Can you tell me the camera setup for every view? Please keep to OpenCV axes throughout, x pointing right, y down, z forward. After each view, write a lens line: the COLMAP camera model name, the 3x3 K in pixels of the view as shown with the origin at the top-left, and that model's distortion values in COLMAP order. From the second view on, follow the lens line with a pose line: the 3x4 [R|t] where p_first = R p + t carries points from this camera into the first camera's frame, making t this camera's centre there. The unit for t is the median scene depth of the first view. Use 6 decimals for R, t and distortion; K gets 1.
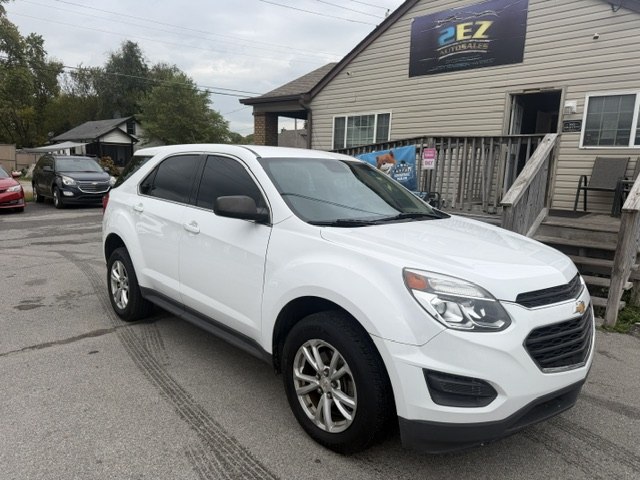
lens RADIAL K [[452.7, 0, 320.8], [0, 452.7, 240.0], [0, 0, 1]] dist [0.003796, -0.008536]
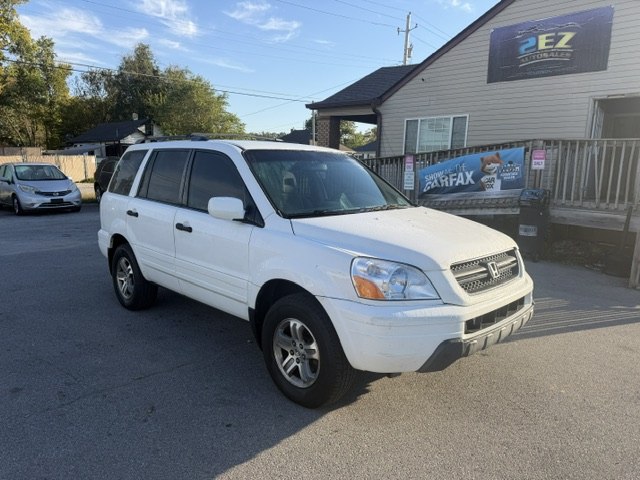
lens RADIAL K [[452.7, 0, 320.5], [0, 452.7, 239.4], [0, 0, 1]] dist [-0.003607, -0.000785]
pose [[0.999895, -0.010238, 0.010226, -0.217915], [0.010232, 0.999947, 0.000675, 0.005501], [-0.010232, -0.000570, 0.999947, -0.067161]]
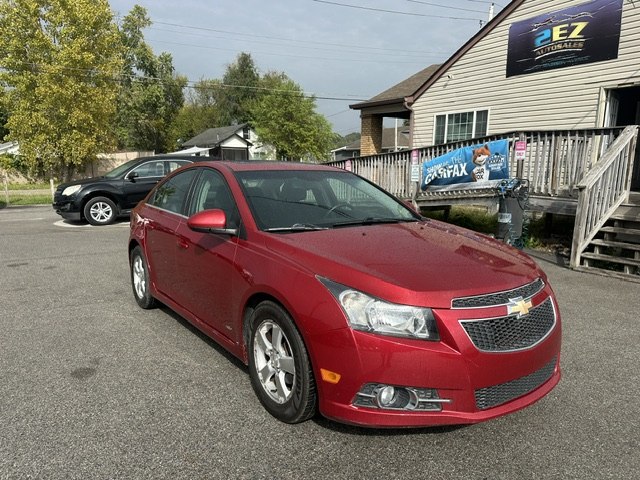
lens RADIAL K [[452.1, 0, 319.3], [0, 452.1, 241.7], [0, 0, 1]] dist [-0.006741, -0.002153]
pose [[0.975904, 0.012557, -0.217837, -0.003992], [-0.011085, 0.999907, 0.007977, 0.034453], [0.217917, -0.005370, 0.975953, -0.164771]]
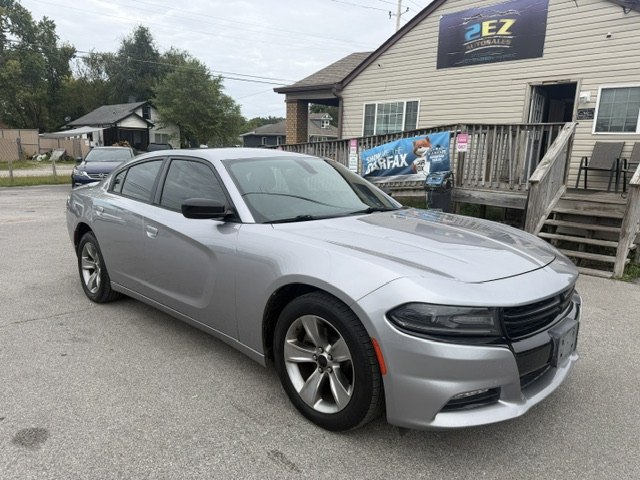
lens RADIAL K [[453.3, 0, 319.1], [0, 453.3, 238.1], [0, 0, 1]] dist [0.001309, -0.003342]
pose [[0.999948, 0.001557, -0.010106, -0.081806], [-0.001262, 0.999574, 0.029169, 0.021109], [0.010148, -0.029155, 0.999523, -0.121849]]
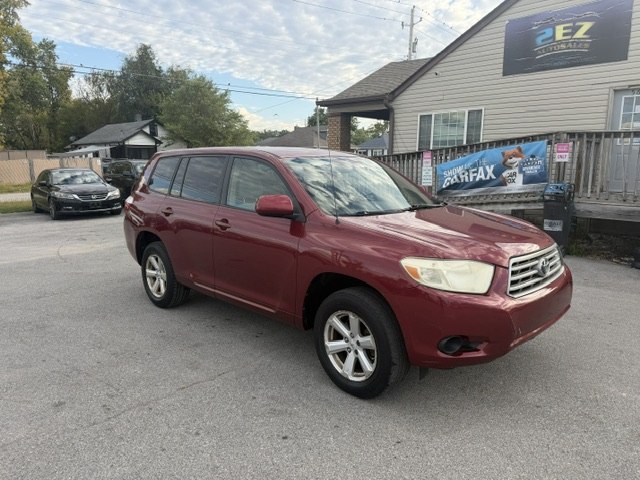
lens RADIAL K [[453.6, 0, 321.6], [0, 453.6, 237.1], [0, 0, 1]] dist [-0.001228, -0.002842]
pose [[0.999528, -0.030493, 0.003788, -0.247684], [0.030484, 0.999532, 0.002479, 0.000877], [-0.003862, -0.002362, 0.999990, -0.057111]]
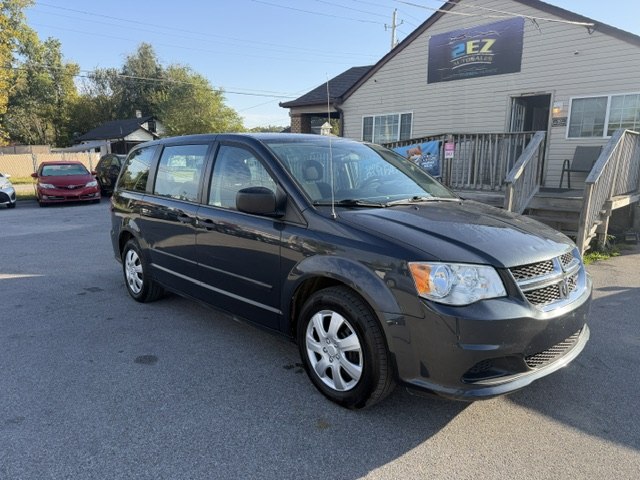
lens RADIAL K [[452.2, 0, 317.7], [0, 452.2, 240.7], [0, 0, 1]] dist [0.001430, -0.002698]
pose [[0.999593, -0.022781, -0.017164, -0.091771], [0.023100, 0.999559, 0.018650, 0.035273], [0.016732, -0.019039, 0.999679, -0.237775]]
